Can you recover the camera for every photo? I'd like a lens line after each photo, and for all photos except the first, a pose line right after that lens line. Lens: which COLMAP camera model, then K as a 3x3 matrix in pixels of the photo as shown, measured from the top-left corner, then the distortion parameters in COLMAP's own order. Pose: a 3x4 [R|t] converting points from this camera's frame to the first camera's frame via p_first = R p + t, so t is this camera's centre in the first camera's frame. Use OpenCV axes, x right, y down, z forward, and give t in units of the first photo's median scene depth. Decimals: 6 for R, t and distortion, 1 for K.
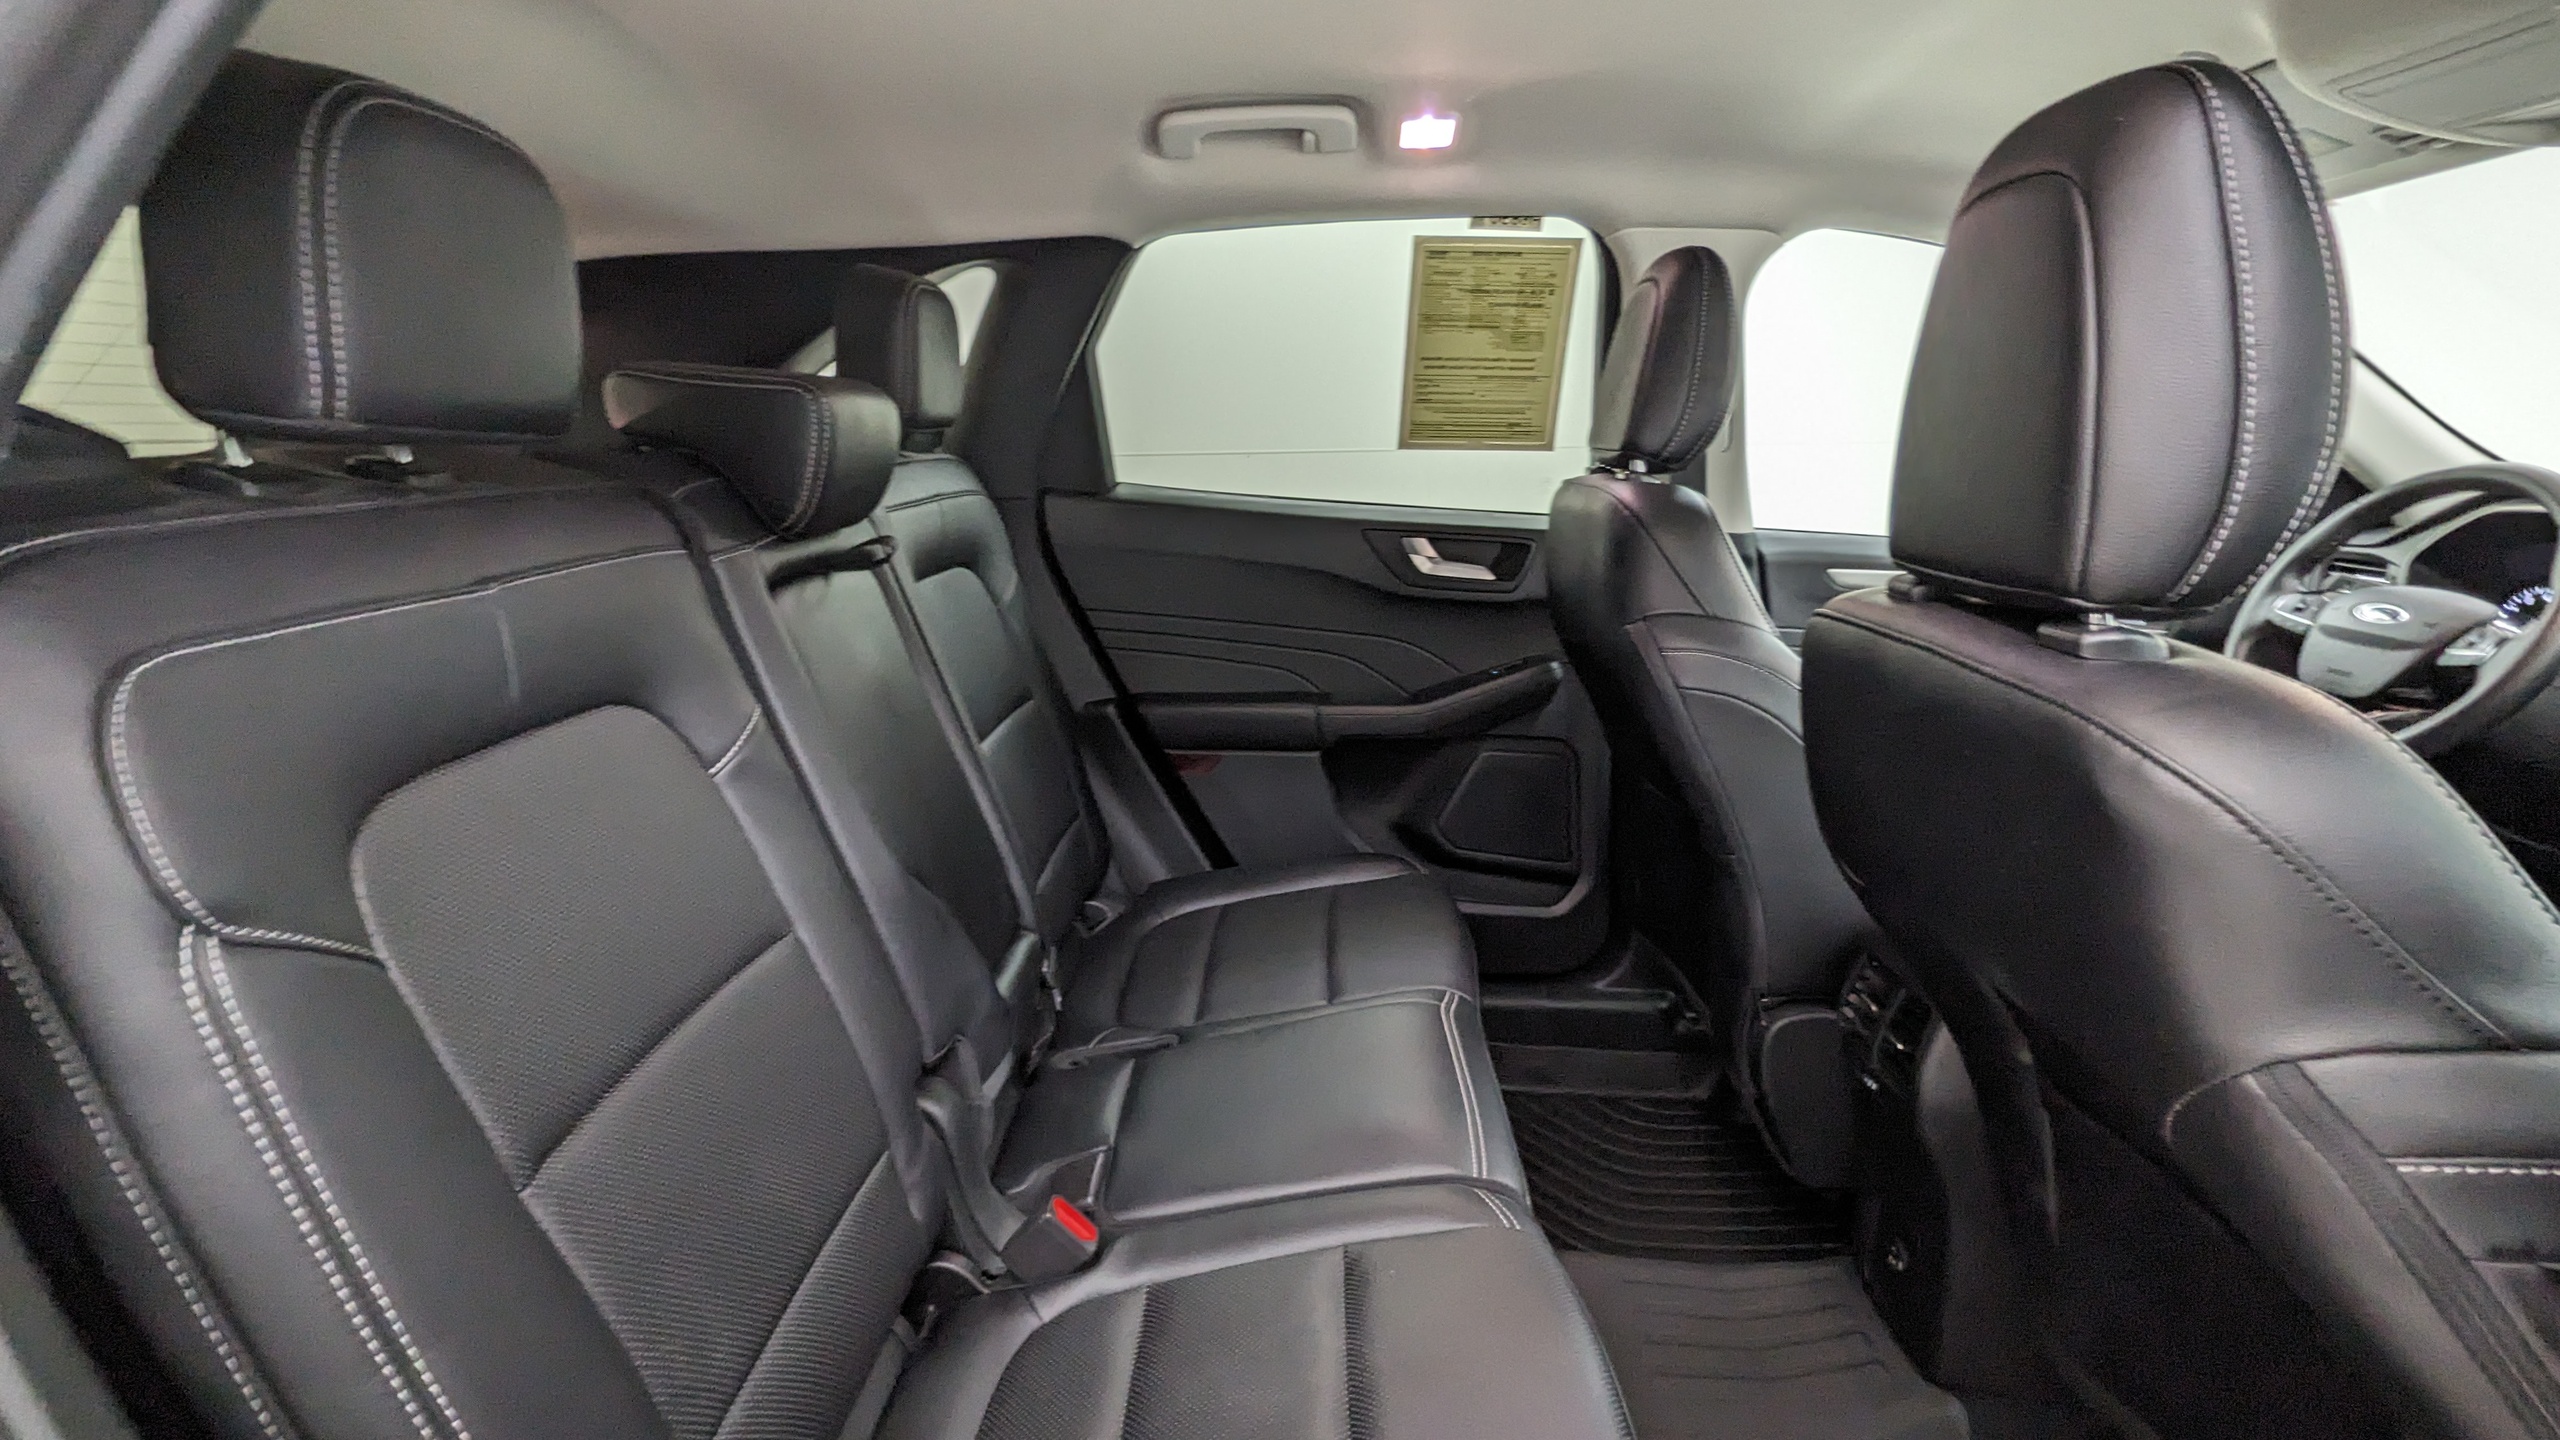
lens RADIAL K [[1228.8, 0, 1281.3], [0, 1228.8, 709.4], [0, 0, 1]] dist [-0.003980, -0.003736]
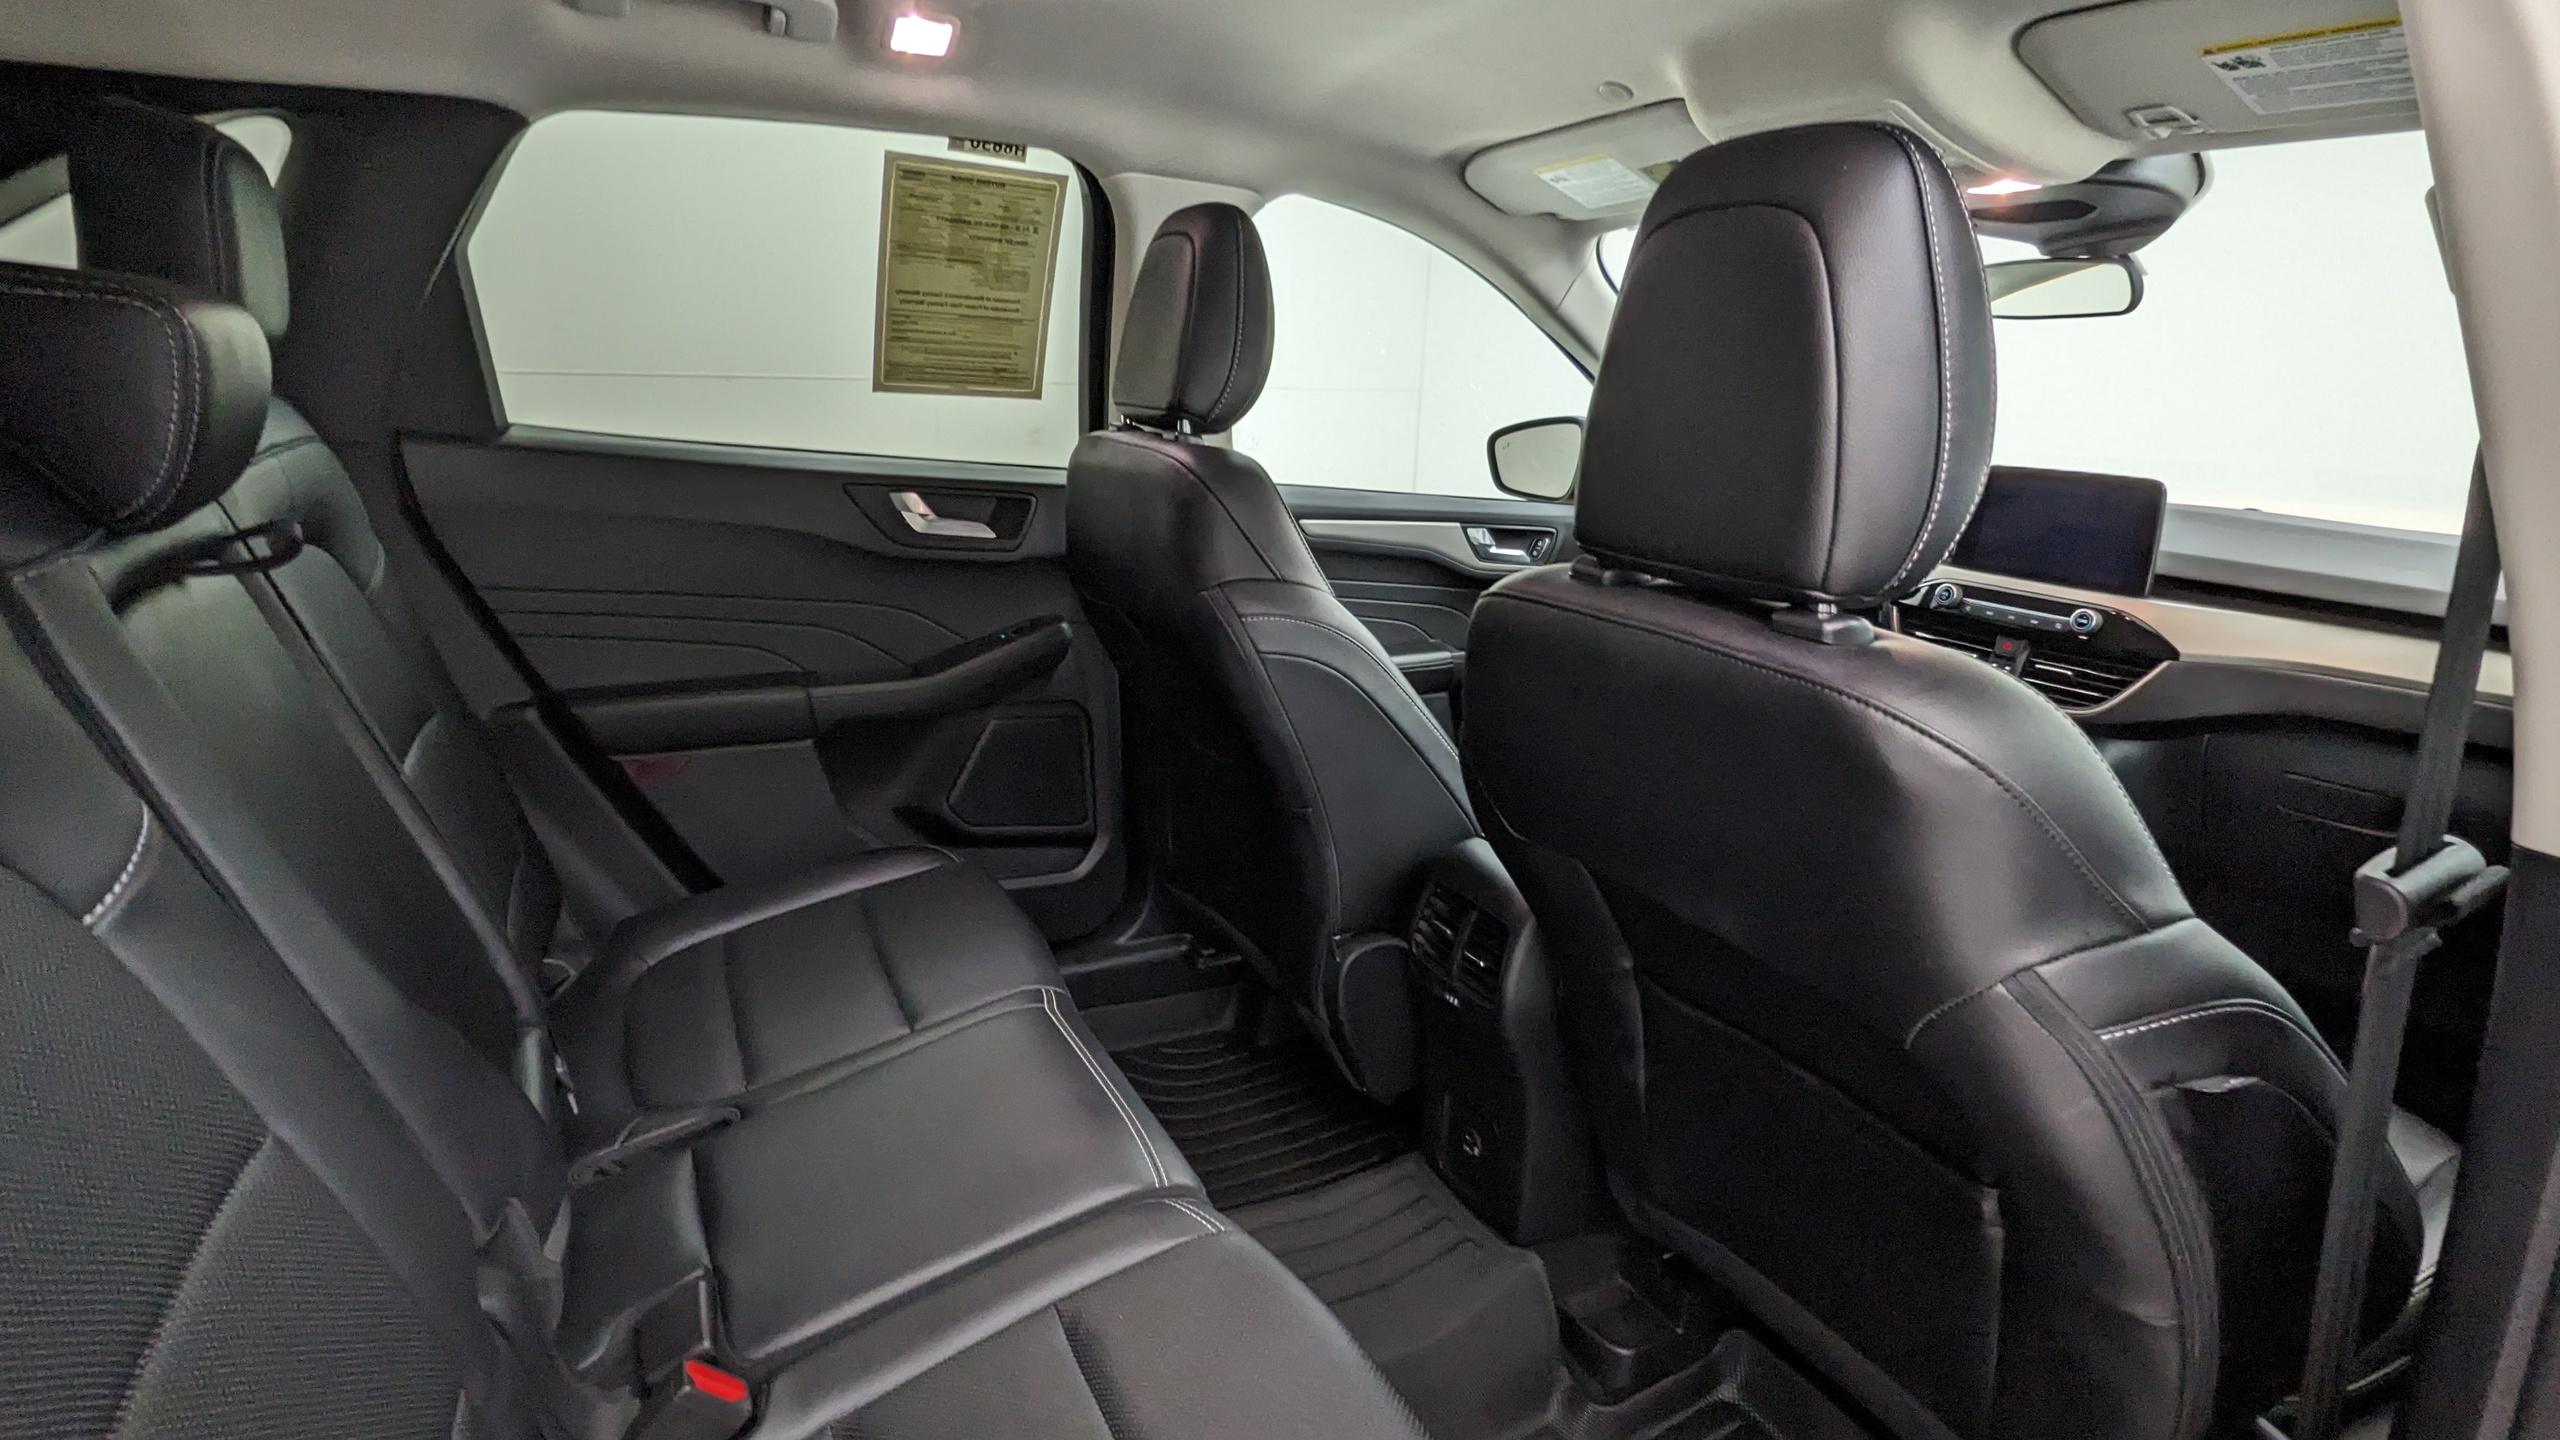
lens RADIAL K [[1228.8, 0, 1292.9], [0, 1228.8, 713.7], [0, 0, 1]] dist [-0.003980, -0.003736]
pose [[0.867428, -0.093221, 0.488753, -0.138067], [0.064776, 0.995090, 0.074833, -0.037853], [-0.493329, -0.033253, 0.869207, 0.096669]]
